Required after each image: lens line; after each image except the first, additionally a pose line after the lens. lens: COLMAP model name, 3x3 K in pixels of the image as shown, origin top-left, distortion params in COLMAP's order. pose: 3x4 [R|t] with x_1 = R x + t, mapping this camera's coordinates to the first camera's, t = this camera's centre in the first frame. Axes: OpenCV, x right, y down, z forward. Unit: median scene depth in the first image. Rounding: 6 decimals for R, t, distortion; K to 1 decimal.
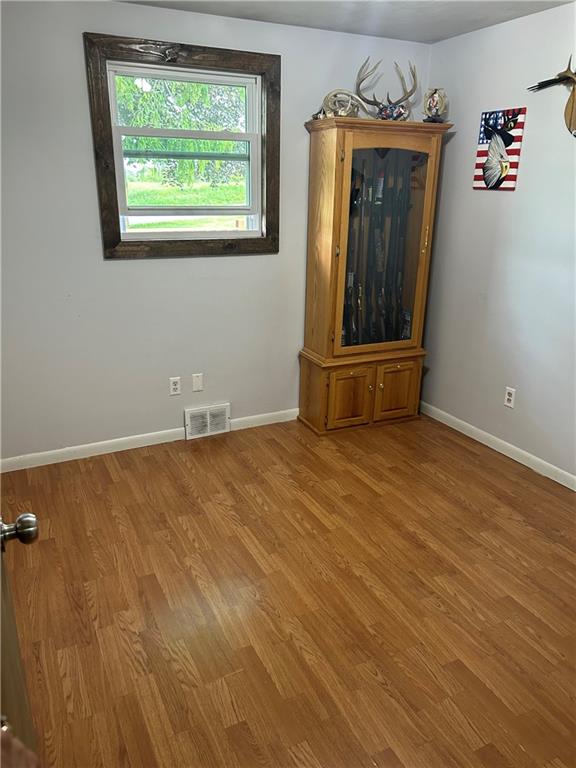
lens RADIAL K [[582.3, 0, 283.7], [0, 582.3, 382.7], [0, 0, 1]] dist [0.064901, -0.068477]
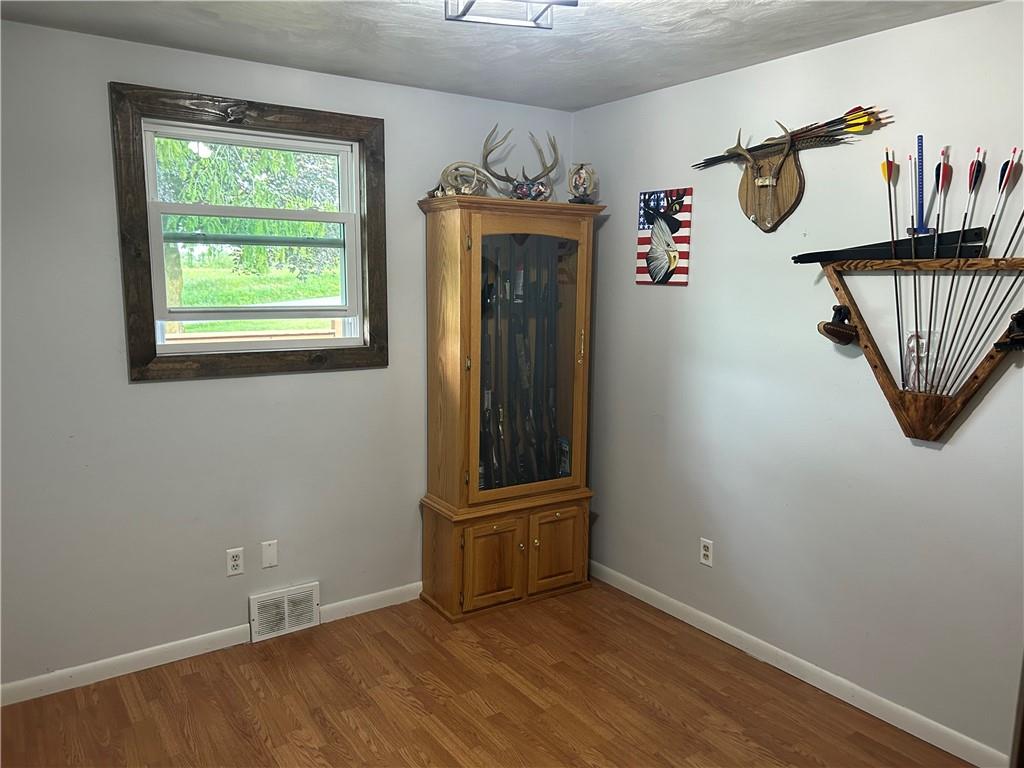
lens RADIAL K [[776.3, 0, 516.9], [0, 776.3, 388.1], [0, 0, 1]] dist [0.064901, -0.068477]
pose [[0.988790, -0.023384, 0.147473, 0.007662], [0.049072, 0.983691, -0.173041, -0.020887], [-0.141022, 0.178338, 0.973811, 0.037526]]
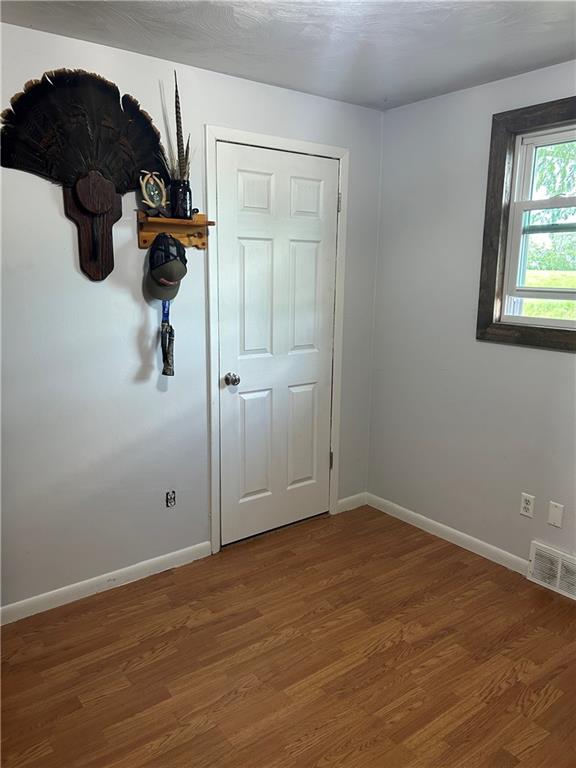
lens RADIAL K [[582.3, 0, 281.7], [0, 582.3, 381.5], [0, 0, 1]] dist [0.064901, -0.068477]
pose [[0.177170, 0.178572, -0.967844, 0.551215], [-0.317662, 0.941144, 0.115496, -0.153434], [0.931505, 0.286985, 0.223468, 0.506590]]
